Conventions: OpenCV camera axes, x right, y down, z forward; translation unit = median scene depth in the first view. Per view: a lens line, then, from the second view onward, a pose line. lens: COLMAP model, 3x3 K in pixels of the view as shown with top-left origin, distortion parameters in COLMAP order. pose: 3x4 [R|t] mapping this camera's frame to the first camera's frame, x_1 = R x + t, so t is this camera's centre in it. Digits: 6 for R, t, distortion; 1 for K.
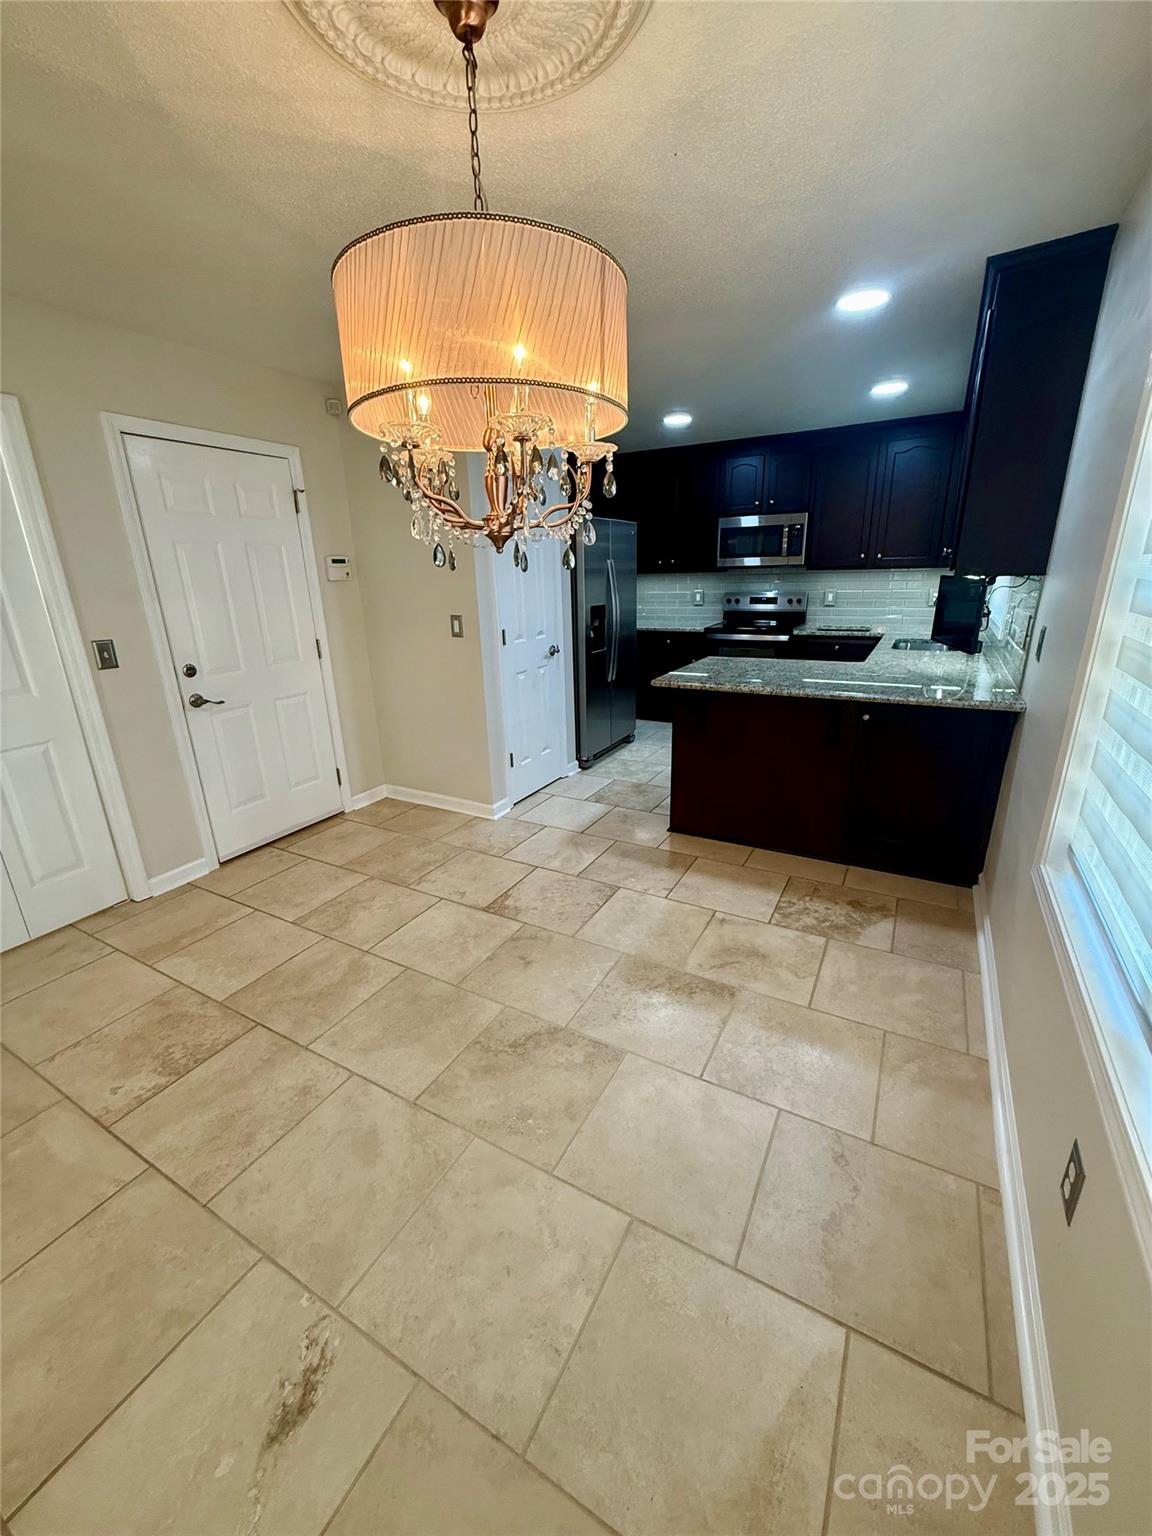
lens RADIAL K [[602.7, 0, 575.4], [0, 602.7, 763.2], [0, 0, 1]] dist [-0.000208, -0.000053]
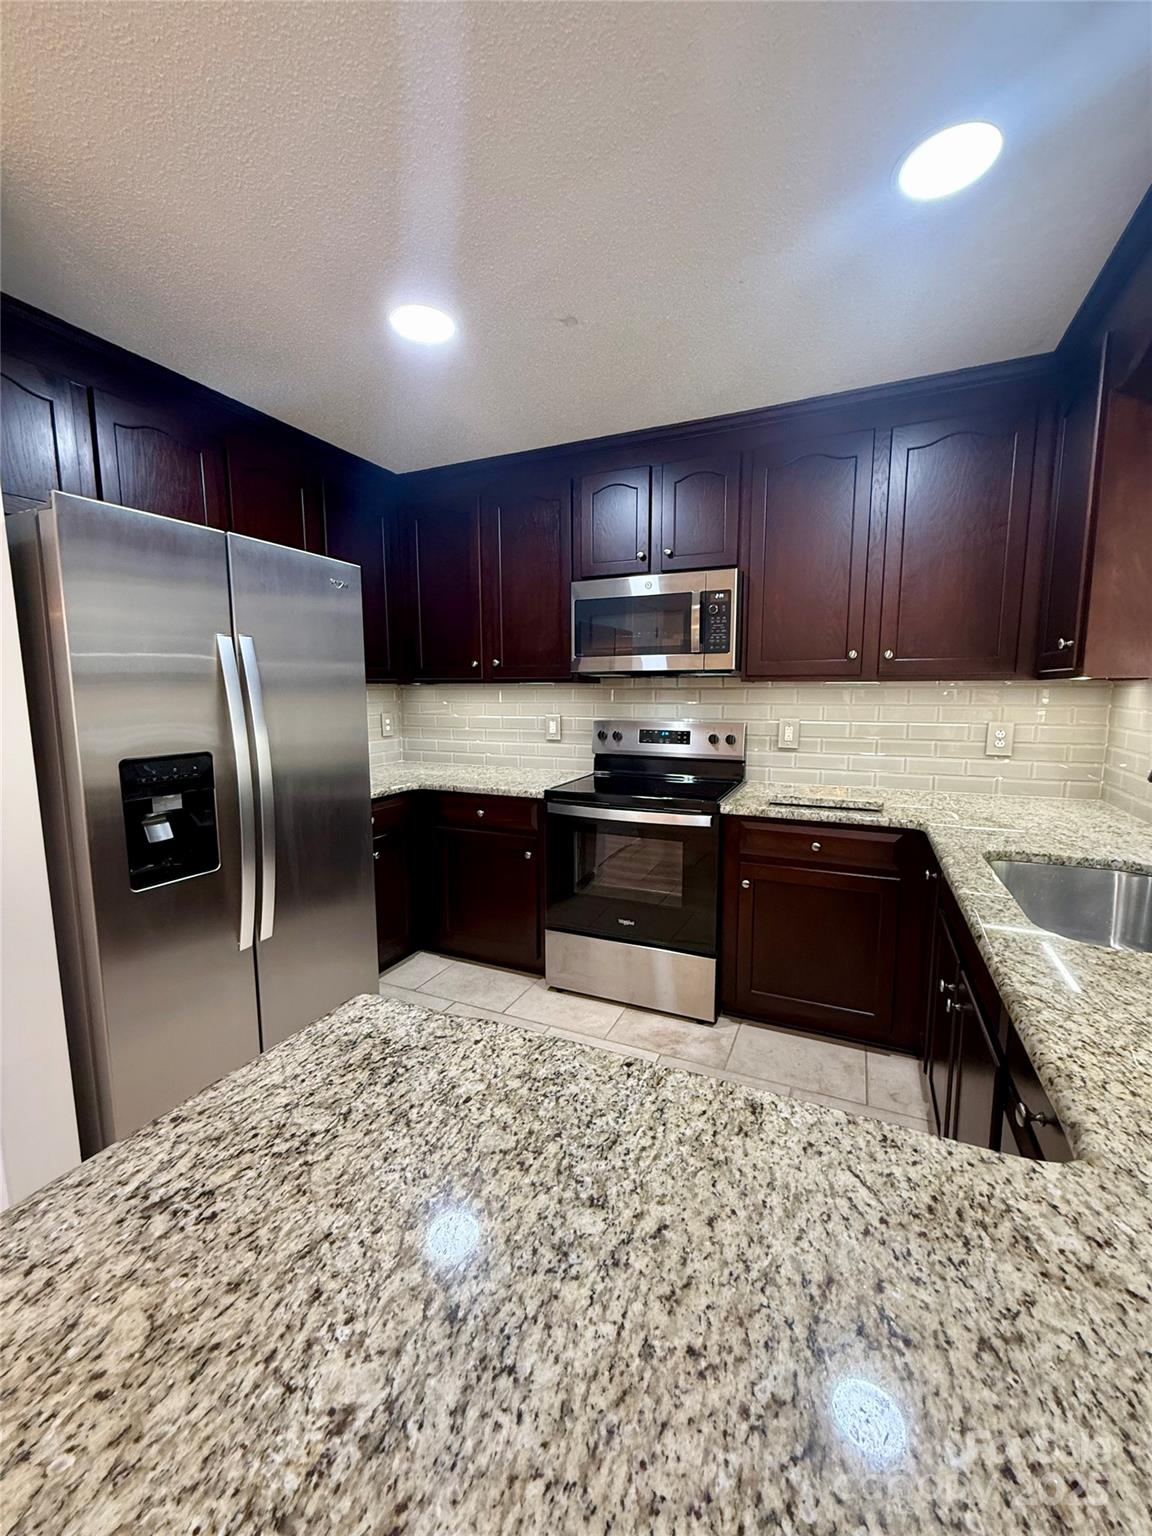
lens RADIAL K [[602.7, 0, 575.4], [0, 602.7, 763.2], [0, 0, 1]] dist [-0.000208, -0.000053]
pose [[0.996416, 0.013451, 0.083508, 0.370329], [0.002918, 0.981221, -0.192864, -0.283076], [-0.084534, 0.192417, 0.977666, 0.964869]]
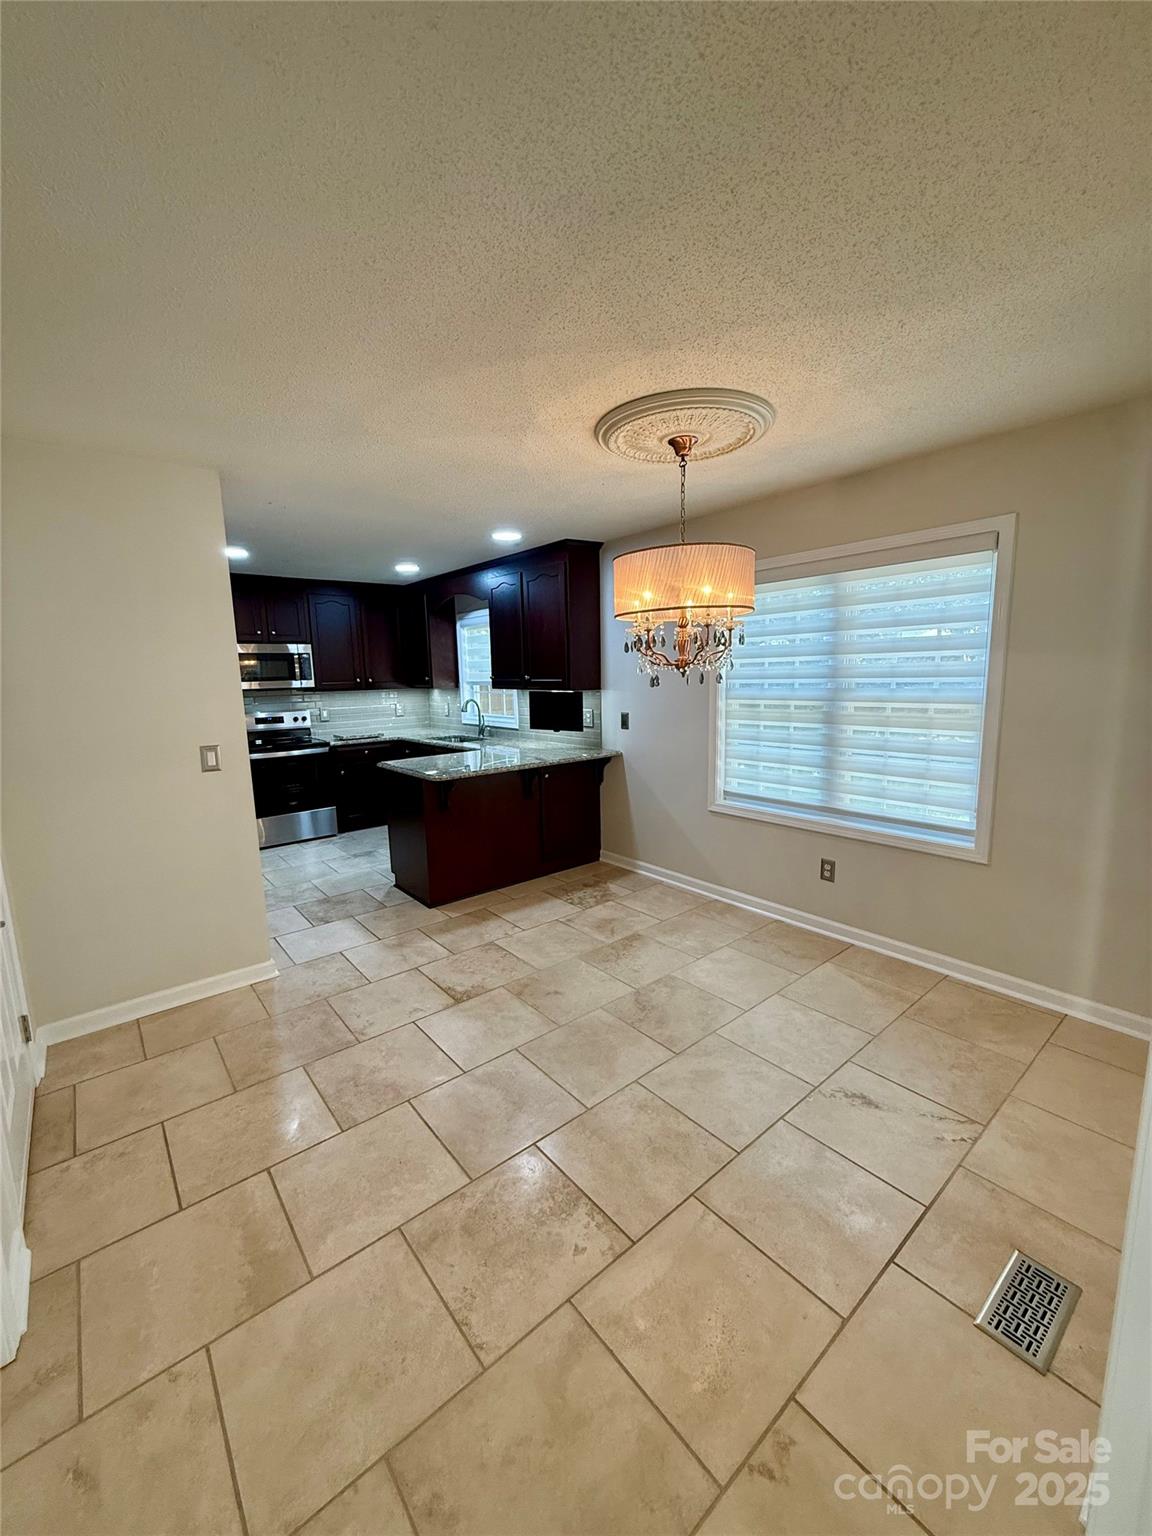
lens RADIAL K [[615.6, 0, 559.4], [0, 615.6, 766.1], [0, 0, 1]] dist [0.000682, 0.000024]
pose [[0.378690, -0.123673, 0.917224, -0.939796], [0.298172, 0.954496, 0.005593, -0.093700], [-0.876178, 0.271372, 0.398334, 0.291191]]
